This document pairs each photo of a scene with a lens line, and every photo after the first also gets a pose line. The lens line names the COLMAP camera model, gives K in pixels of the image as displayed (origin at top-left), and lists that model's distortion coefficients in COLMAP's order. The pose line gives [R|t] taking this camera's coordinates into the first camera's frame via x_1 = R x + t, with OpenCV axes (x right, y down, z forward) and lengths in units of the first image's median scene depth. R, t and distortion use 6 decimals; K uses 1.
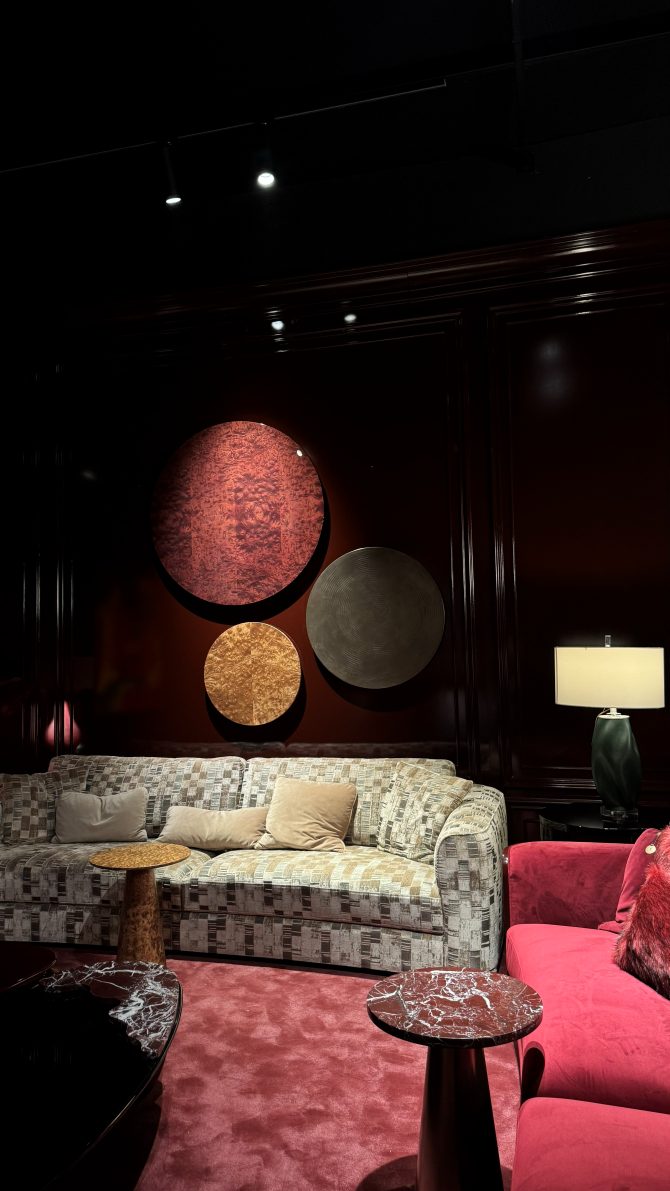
lens RADIAL K [[834.0, 0, 336.1], [0, 834.0, 593.5], [0, 0, 1]] dist [-0.033852, -0.034832]
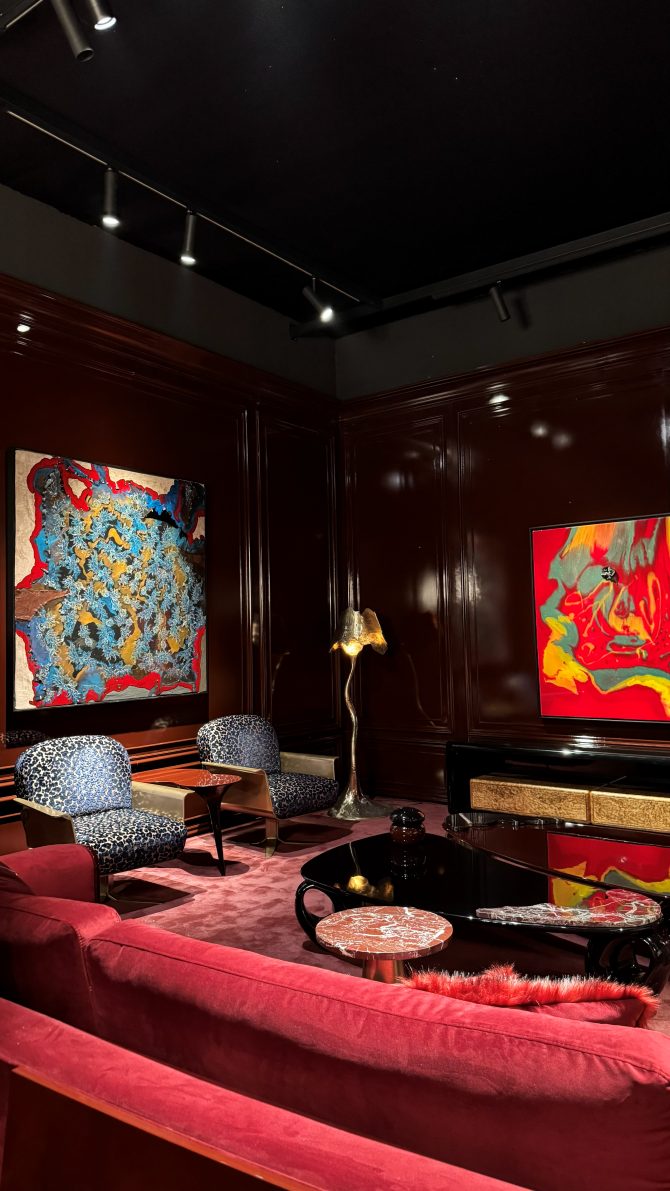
lens RADIAL K [[834.0, 0, 336.4], [0, 834.0, 596.1], [0, 0, 1]] dist [-0.033852, -0.034832]
pose [[-0.327502, -0.003199, -0.944845, 1.348432], [0.084000, 0.995936, -0.032489, 0.007958], [0.941109, -0.090007, -0.325902, 1.348587]]
